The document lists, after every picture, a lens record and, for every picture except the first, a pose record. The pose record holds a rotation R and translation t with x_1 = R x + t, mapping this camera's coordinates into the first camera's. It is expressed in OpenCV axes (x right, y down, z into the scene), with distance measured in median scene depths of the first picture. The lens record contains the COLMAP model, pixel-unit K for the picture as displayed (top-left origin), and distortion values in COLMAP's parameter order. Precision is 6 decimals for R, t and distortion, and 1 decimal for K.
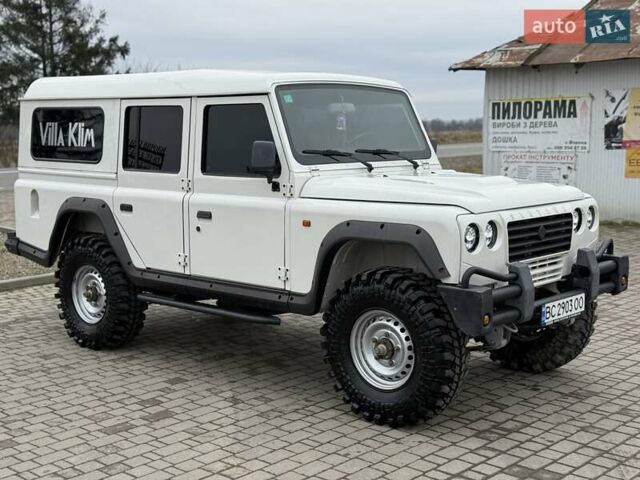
lens RADIAL K [[891.4, 0, 320.0], [0, 891.4, 240.0], [0, 0, 1]] dist [0.150997, -0.159138]
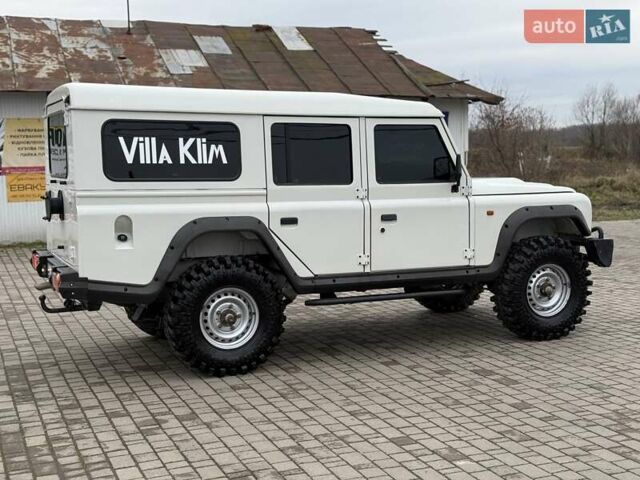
lens RADIAL K [[891.4, 0, 320.0], [0, 891.4, 240.0], [0, 0, 1]] dist [0.150997, -0.159138]
pose [[0.414874, -0.080220, 0.906336, -1.121679], [0.116184, 0.992622, 0.034674, -0.045422], [-0.902430, 0.090917, 0.421134, 0.535056]]
